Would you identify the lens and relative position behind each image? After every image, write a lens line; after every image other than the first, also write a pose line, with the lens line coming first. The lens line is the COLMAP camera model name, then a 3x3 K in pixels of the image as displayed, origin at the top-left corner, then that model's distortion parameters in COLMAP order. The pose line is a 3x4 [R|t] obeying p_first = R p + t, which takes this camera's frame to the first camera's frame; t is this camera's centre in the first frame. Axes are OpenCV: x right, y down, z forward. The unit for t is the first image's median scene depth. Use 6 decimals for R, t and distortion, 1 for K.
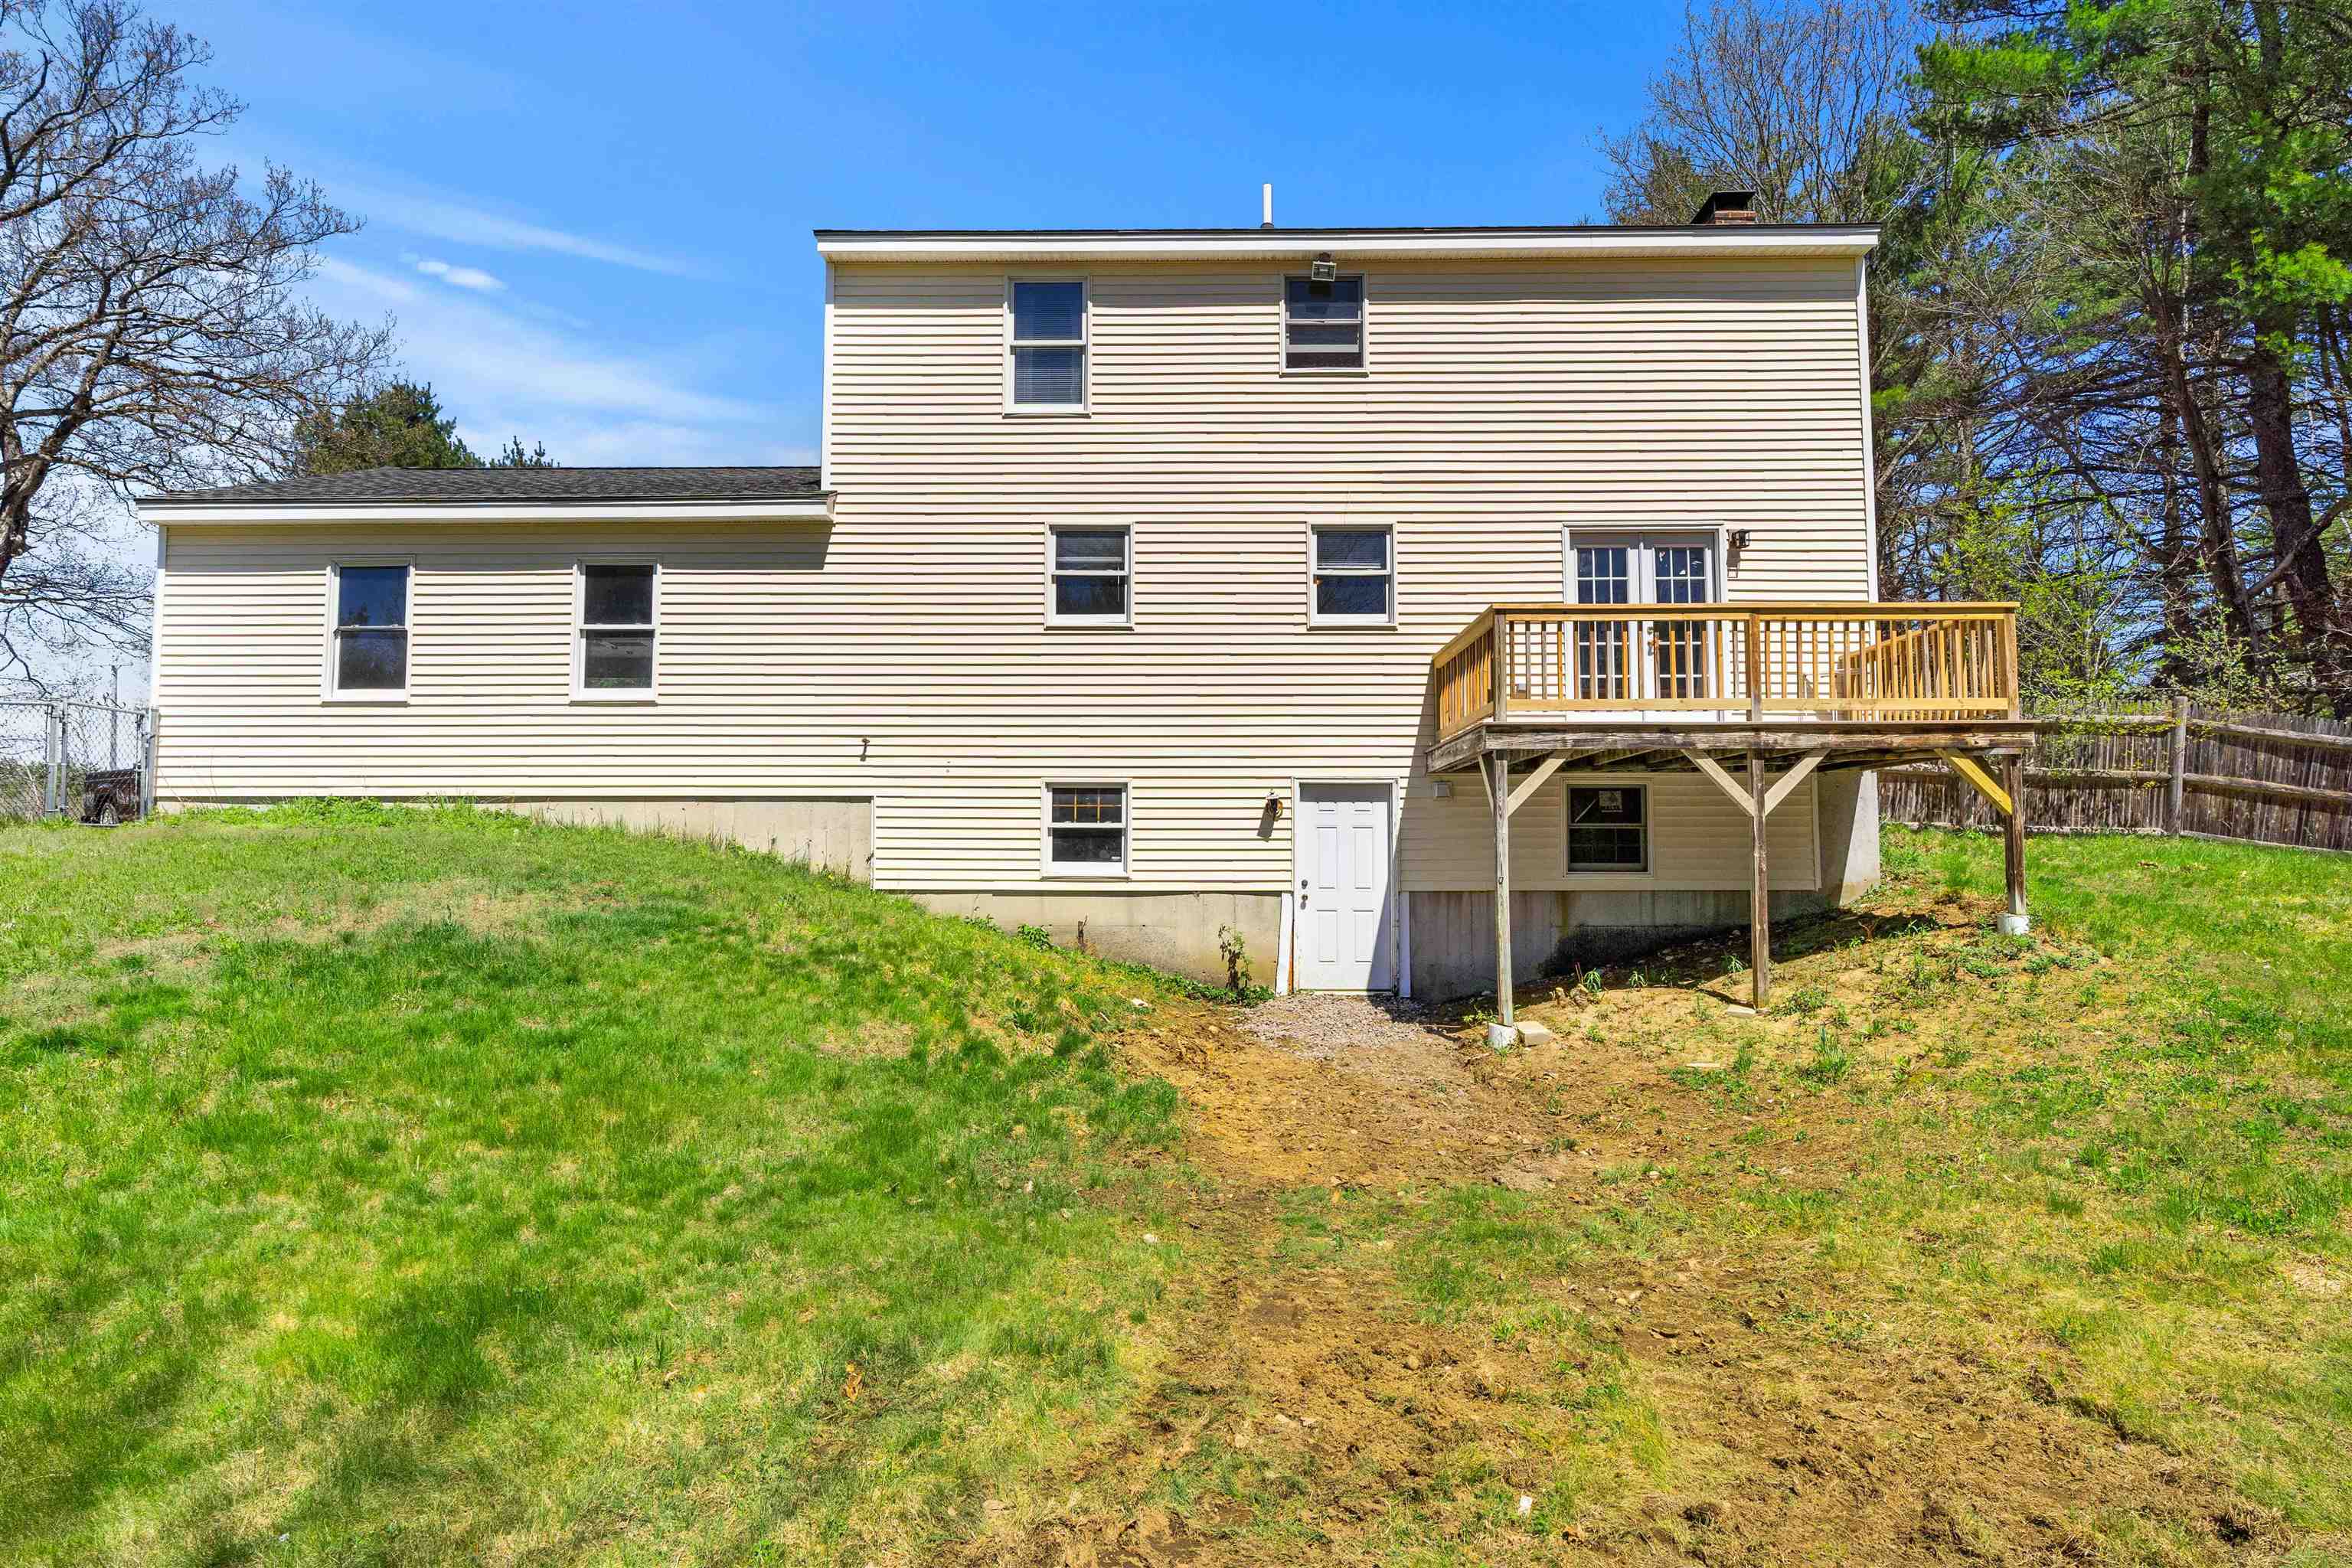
lens RADIAL K [[1235.4, 0, 1178.7], [0, 1235.4, 774.0], [0, 0, 1]] dist [-0.001480, -0.000083]
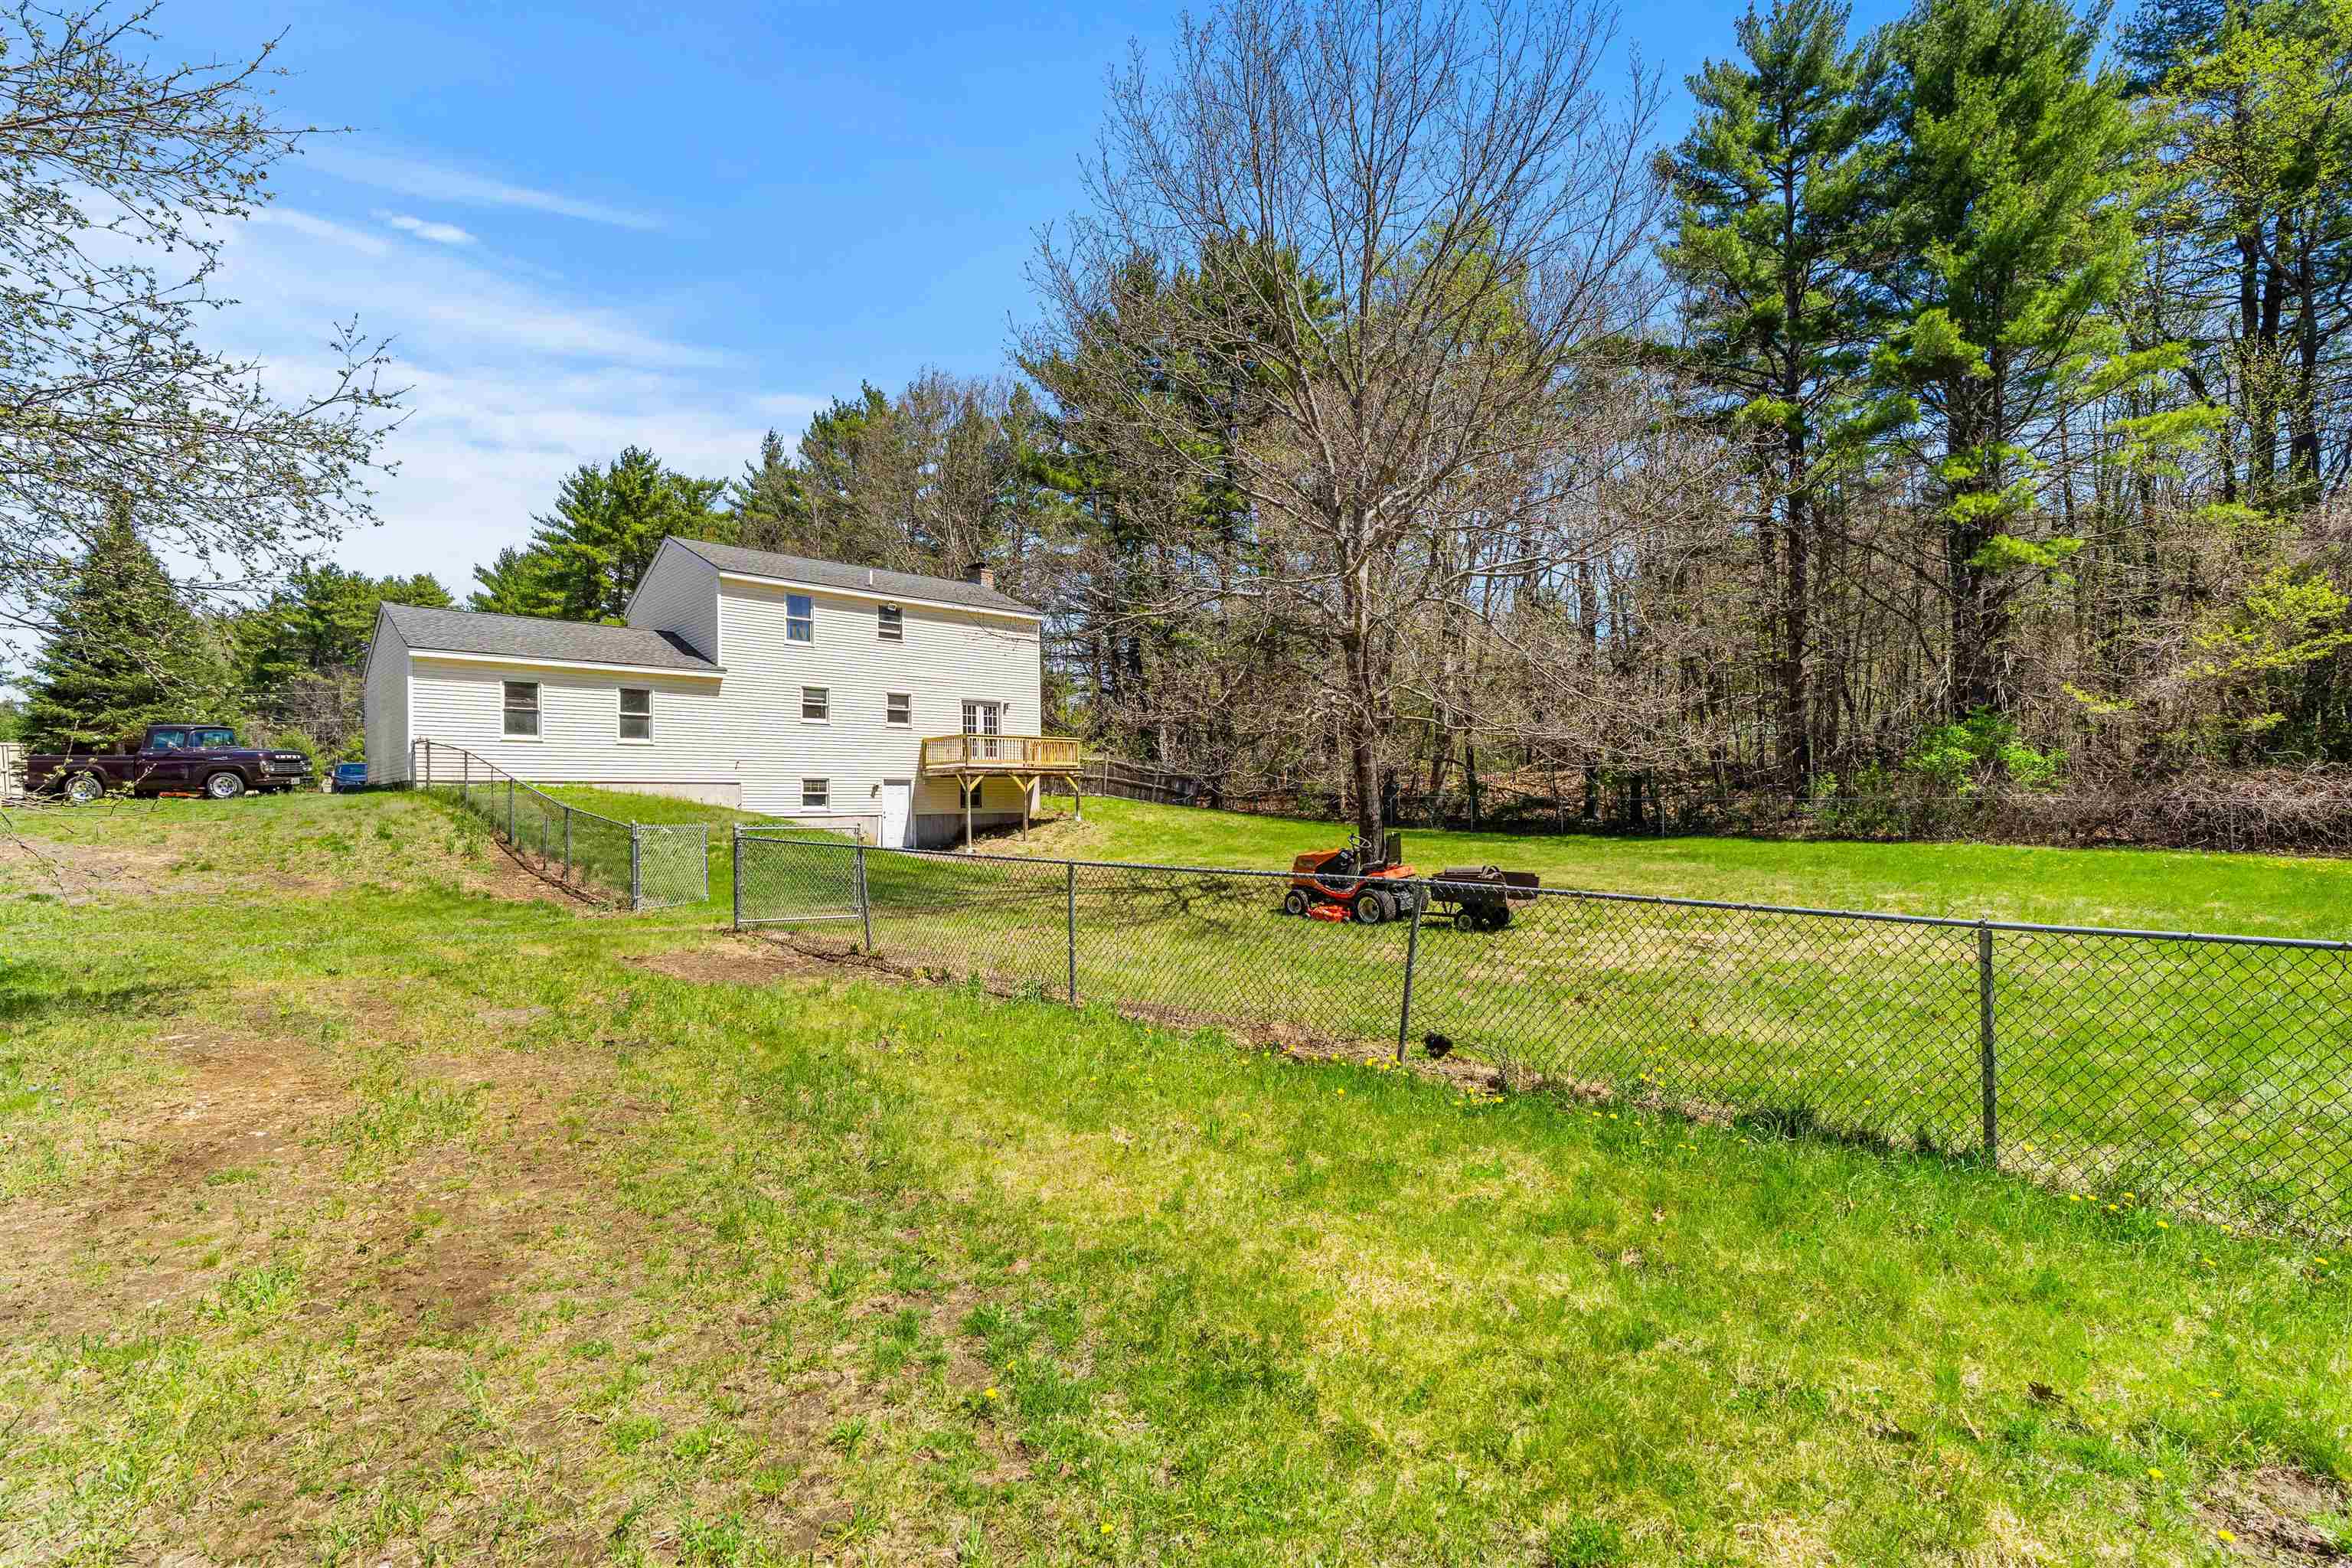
lens RADIAL K [[1049.9, 0, 1176.2], [0, 1049.9, 790.1], [0, 0, 1]] dist [-0.000092, -0.000004]
pose [[0.719348, 0.003623, 0.694640, -1.154557], [-0.039764, 0.998561, 0.035970, -0.085505], [-0.693511, -0.053496, 0.718457, -1.323677]]
